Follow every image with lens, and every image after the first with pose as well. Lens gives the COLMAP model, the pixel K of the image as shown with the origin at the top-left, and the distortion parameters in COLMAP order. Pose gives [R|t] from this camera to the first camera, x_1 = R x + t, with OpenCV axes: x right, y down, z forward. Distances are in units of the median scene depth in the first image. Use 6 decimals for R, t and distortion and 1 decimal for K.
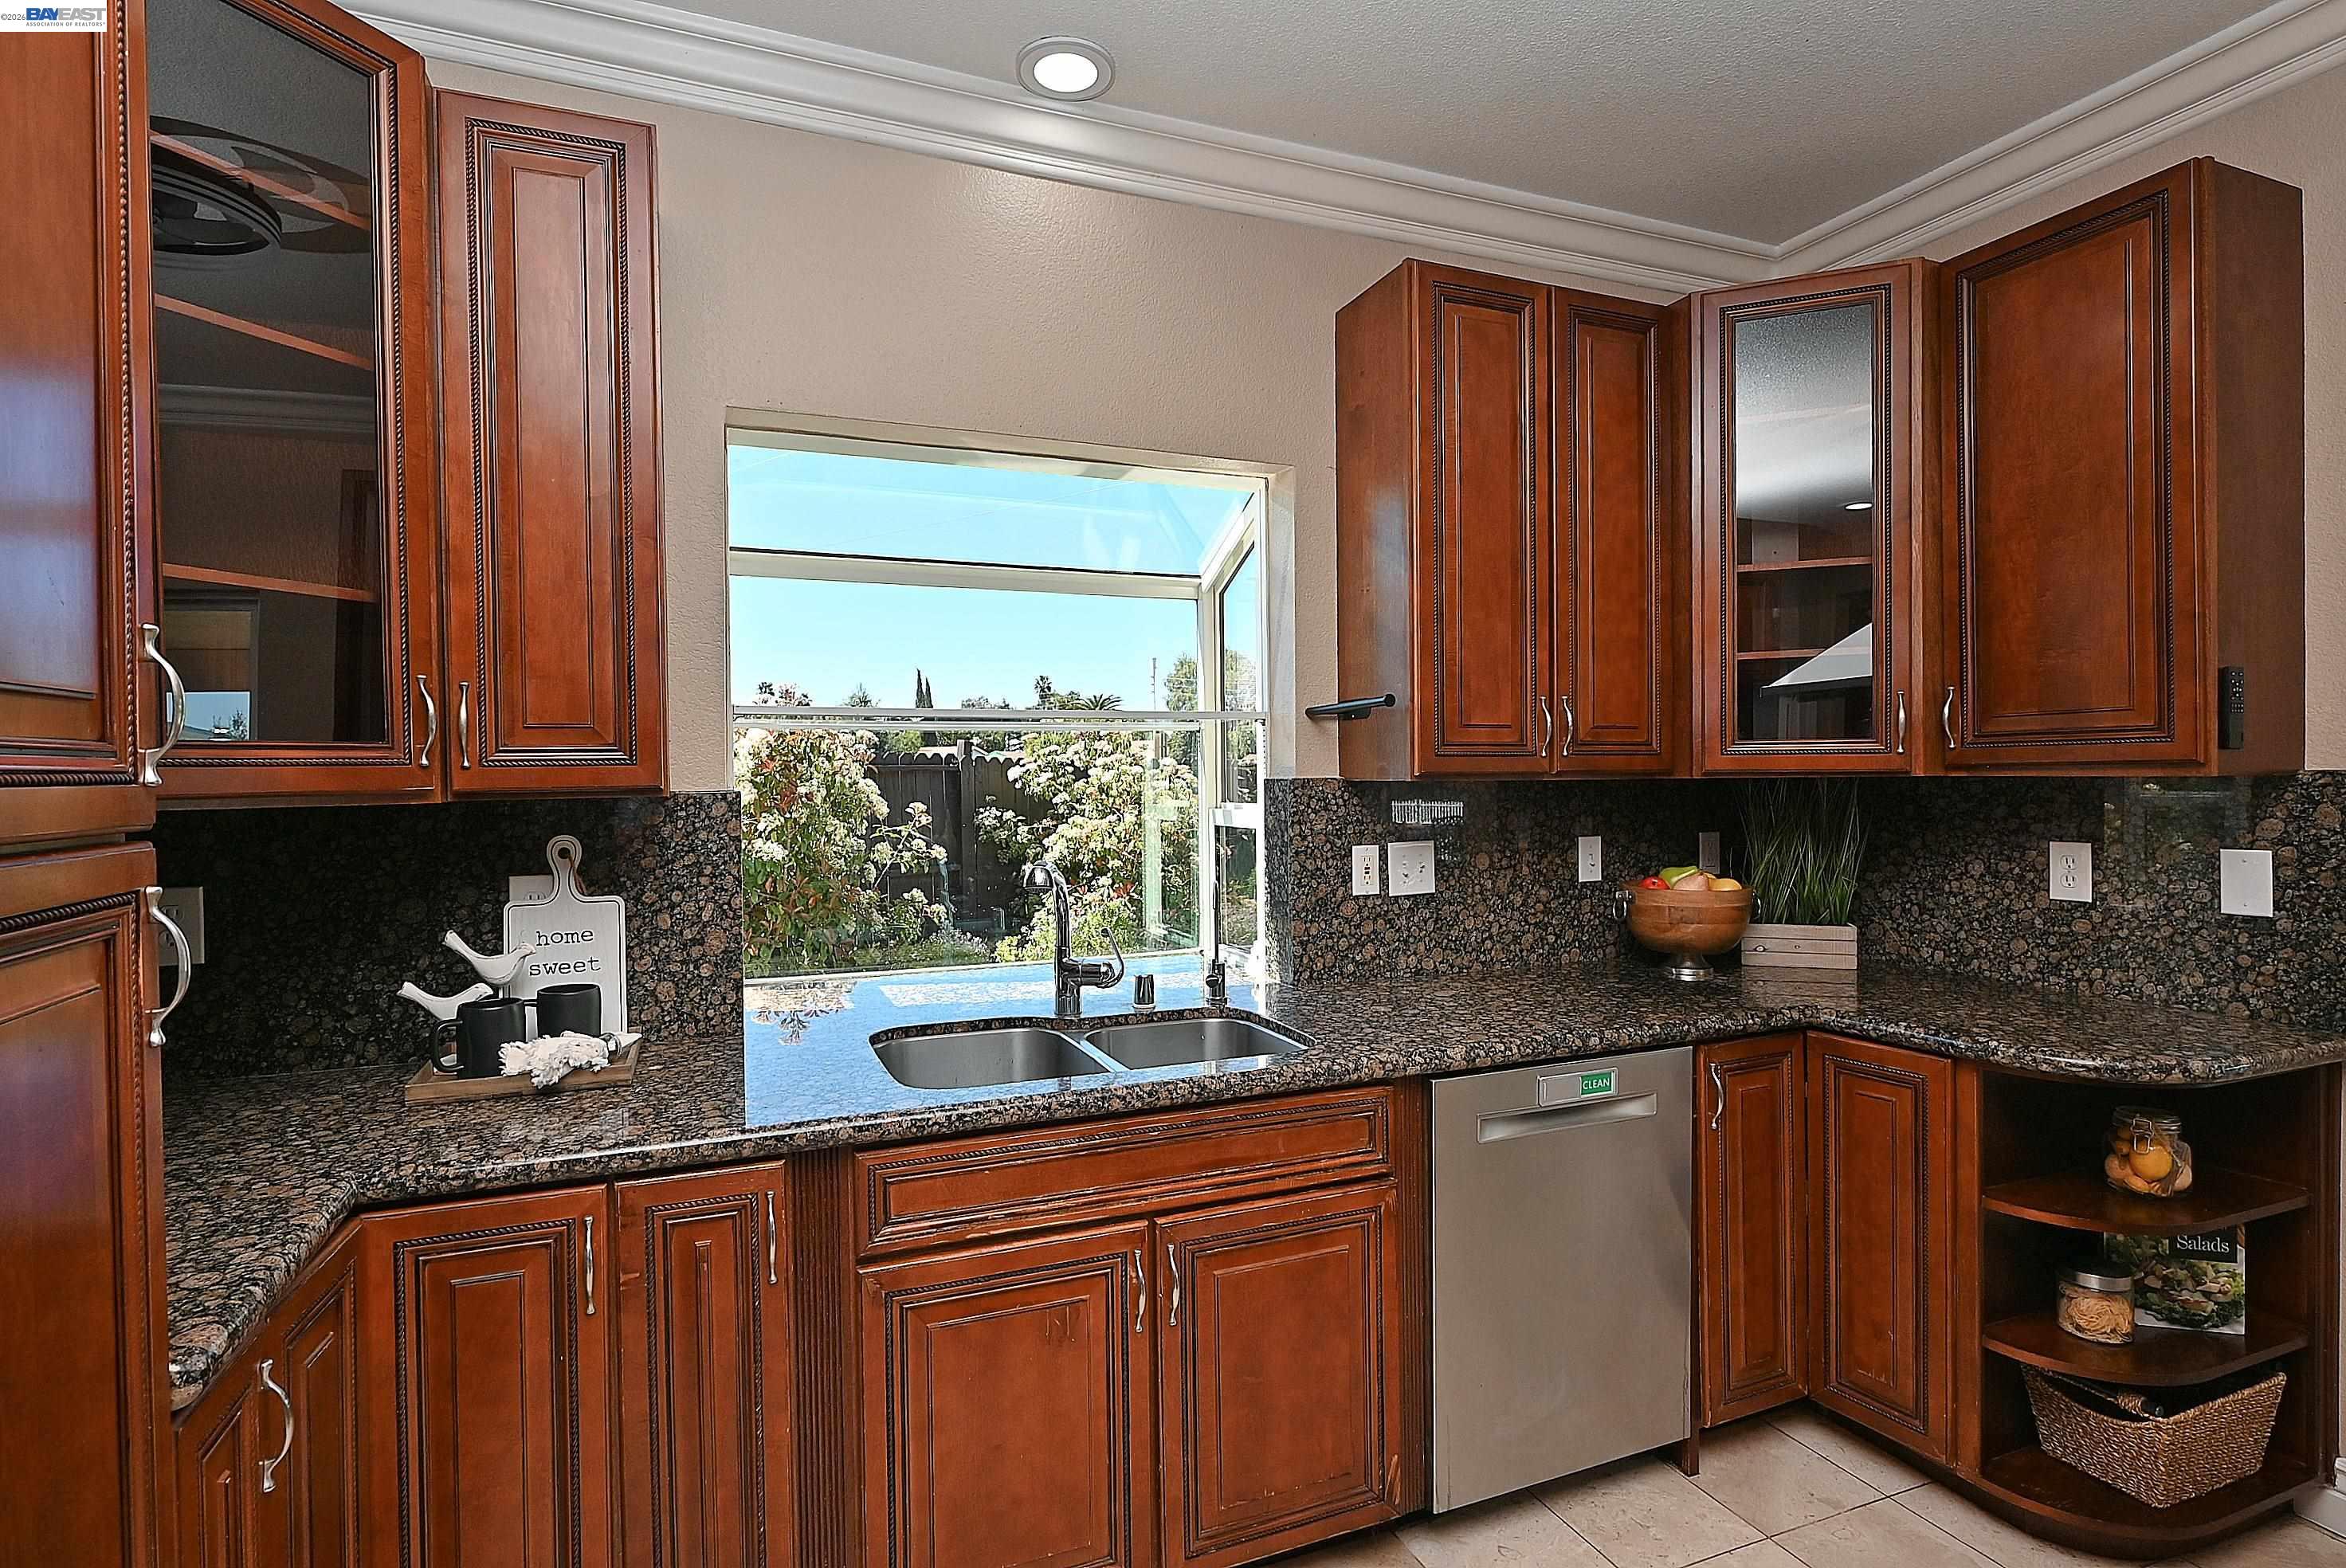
lens RADIAL K [[1173.1, 0, 1179.5], [0, 1173.1, 785.0], [0, 0, 1]] dist [-0.002083, 0.000737]
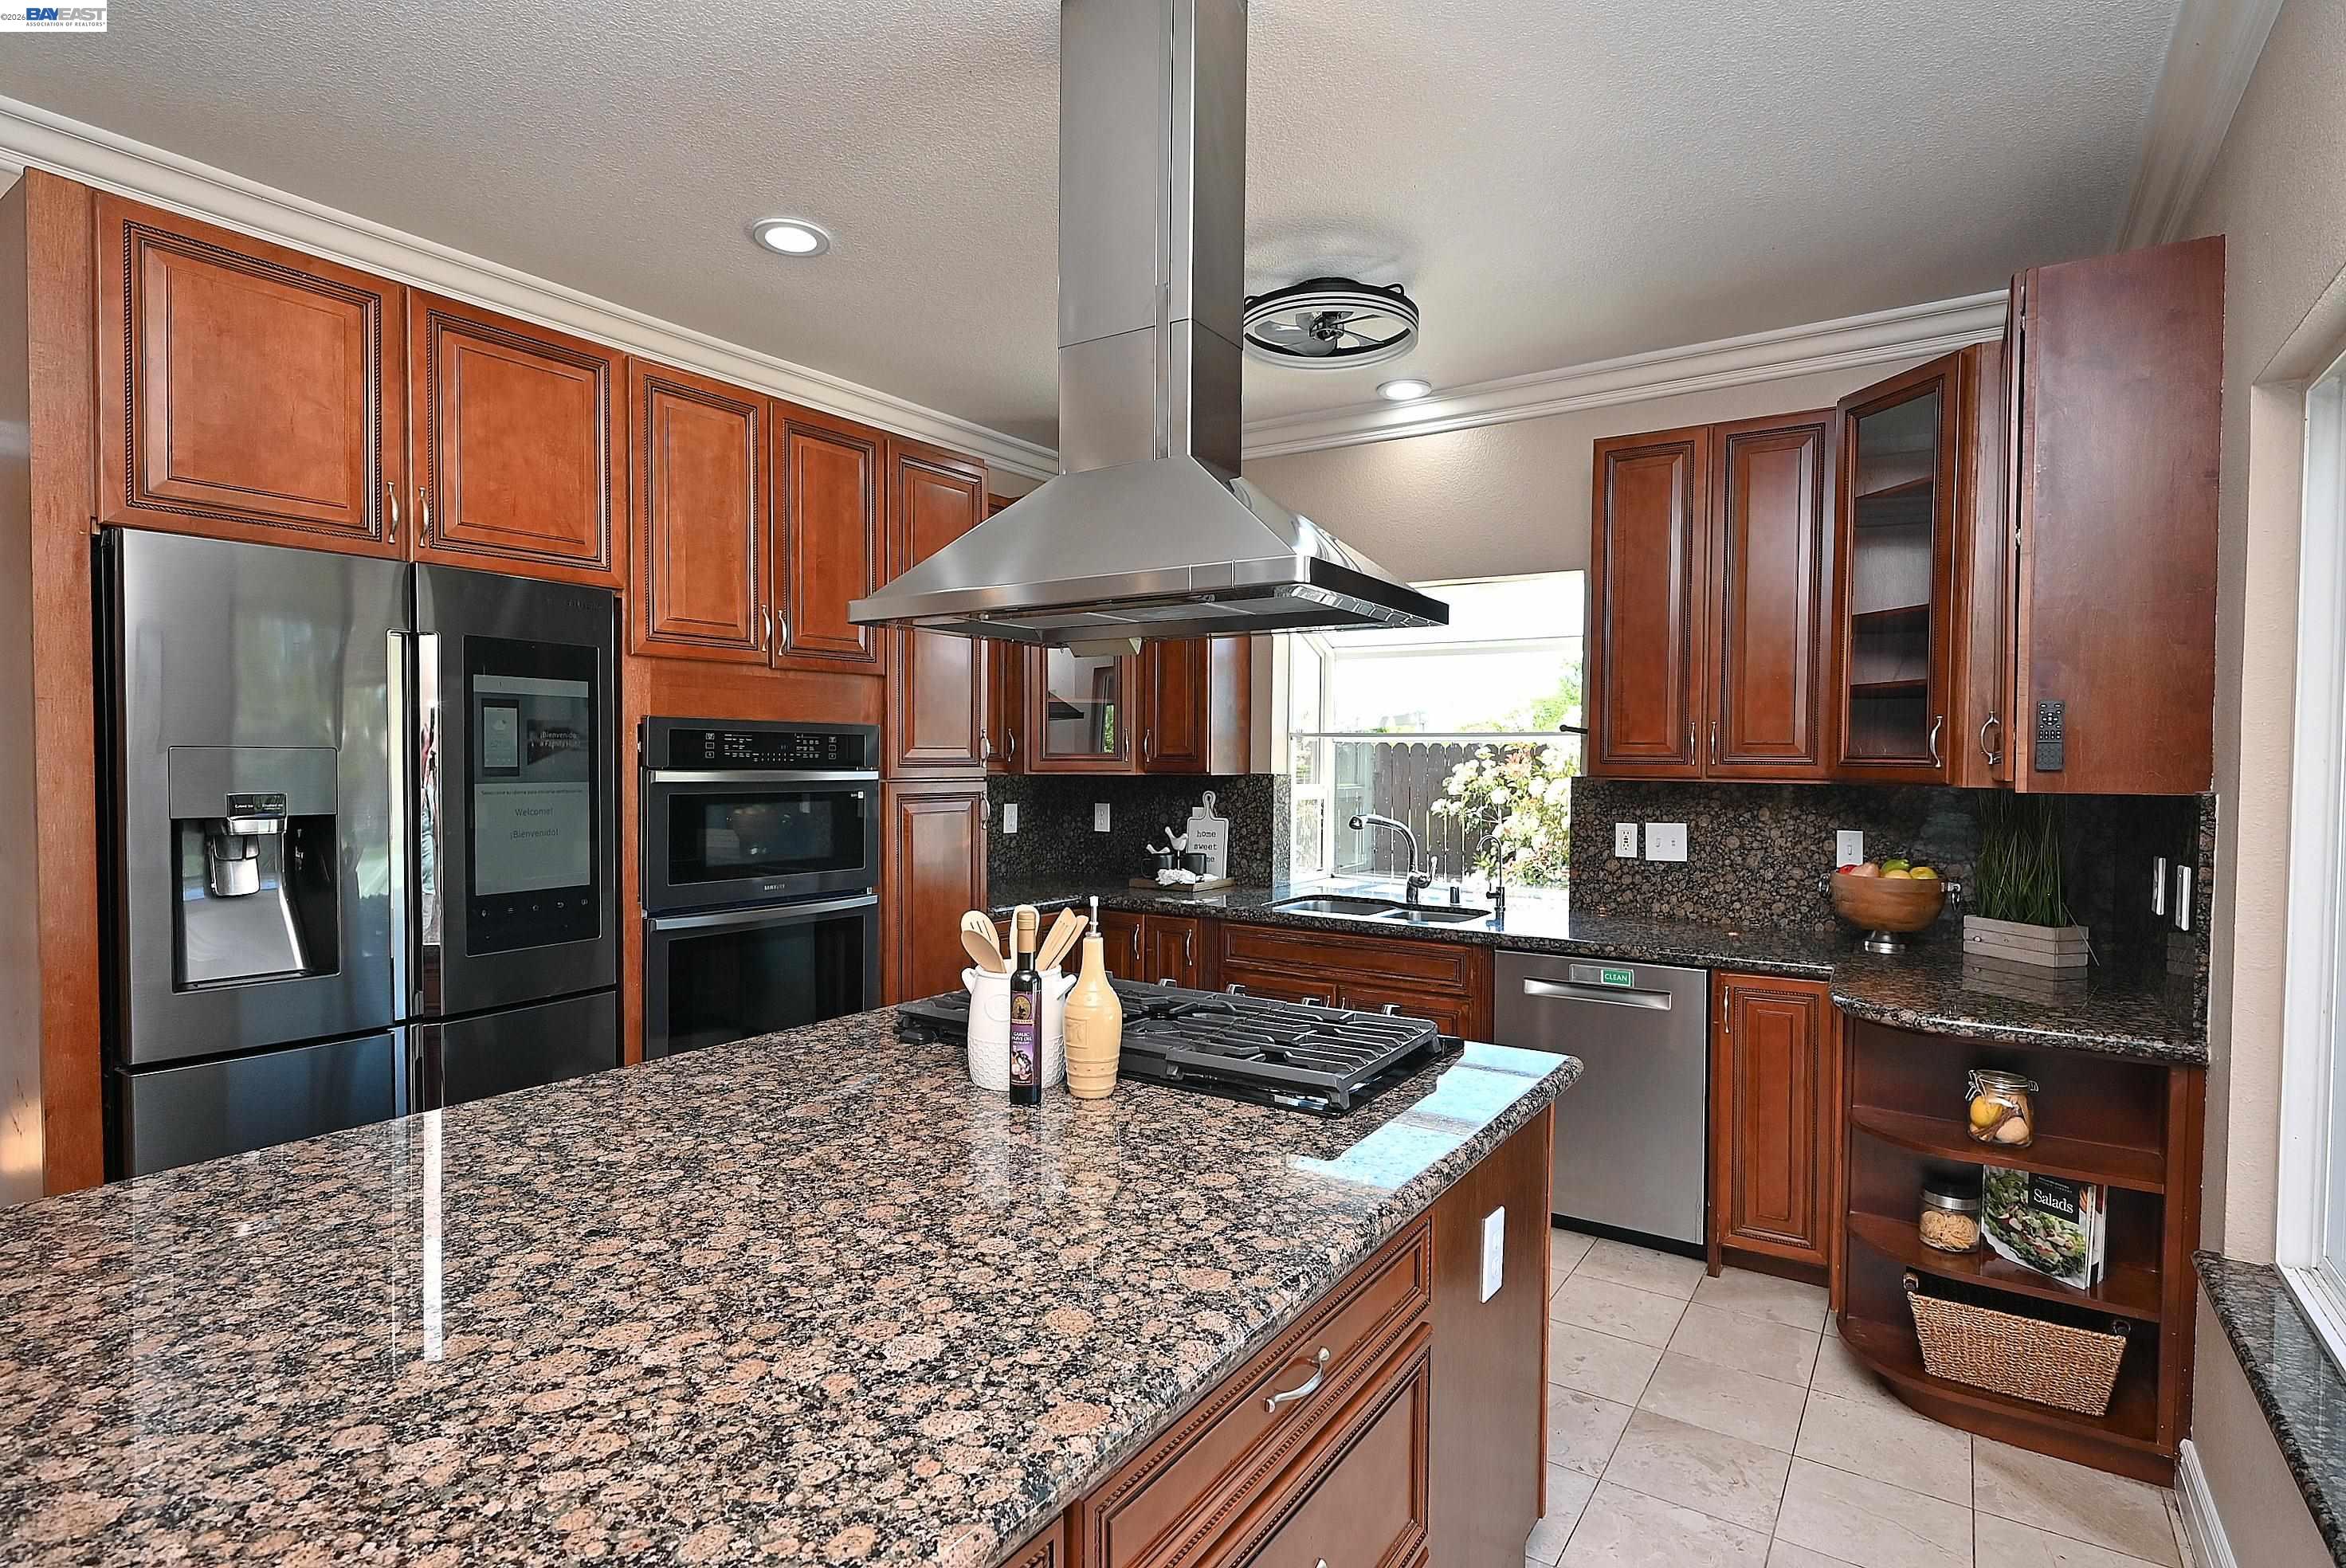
lens RADIAL K [[1173.1, 0, 1179.5], [0, 1173.1, 785.0], [0, 0, 1]] dist [-0.002083, 0.000737]
pose [[0.564218, 0.033422, -0.824949, 1.050758], [-0.022893, 0.999429, 0.024833, -0.019310], [0.825308, 0.004875, 0.564662, -0.282350]]
